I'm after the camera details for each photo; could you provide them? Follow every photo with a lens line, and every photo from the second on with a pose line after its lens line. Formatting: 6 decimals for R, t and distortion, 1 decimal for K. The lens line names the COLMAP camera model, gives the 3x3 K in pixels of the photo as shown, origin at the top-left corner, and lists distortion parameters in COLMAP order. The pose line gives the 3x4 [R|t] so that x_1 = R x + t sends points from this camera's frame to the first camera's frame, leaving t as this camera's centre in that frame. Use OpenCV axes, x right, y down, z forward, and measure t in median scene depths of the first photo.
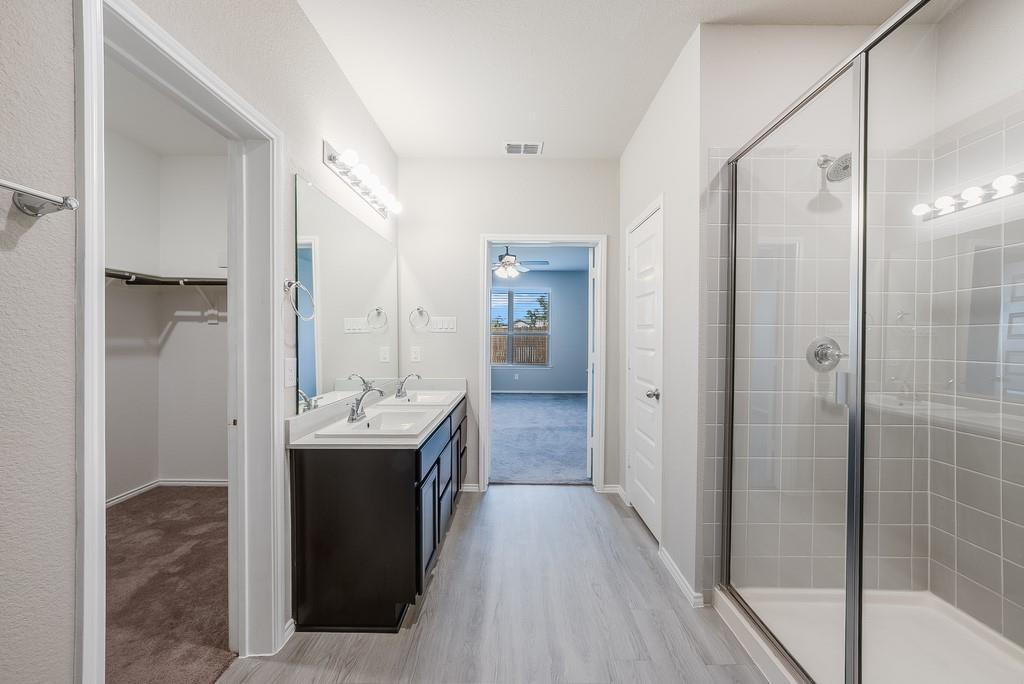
lens RADIAL K [[383.4, 0, 513.1], [0, 383.4, 344.1], [0, 0, 1]] dist [0.000348, 0.000172]
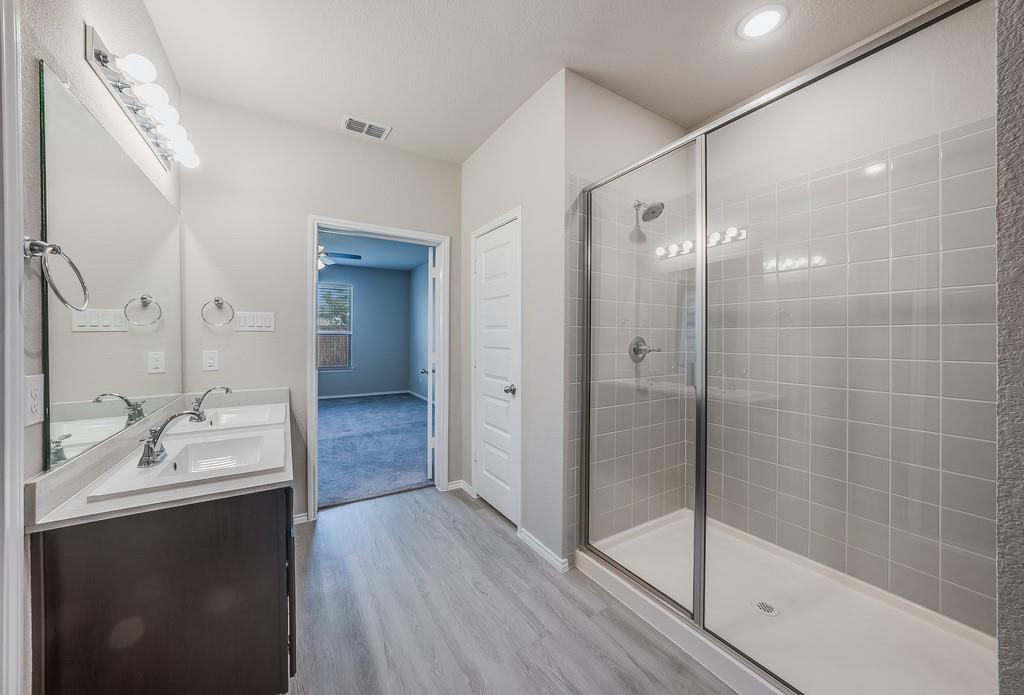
lens RADIAL K [[370.6, 0, 512.5], [0, 370.6, 341.5], [0, 0, 1]] dist [-0.016656, 0.003661]
pose [[0.849289, -0.008760, 0.527855, -0.154424], [0.011513, 0.999932, -0.001929, -0.002770], [-0.527803, 0.007715, 0.849332, 0.092307]]
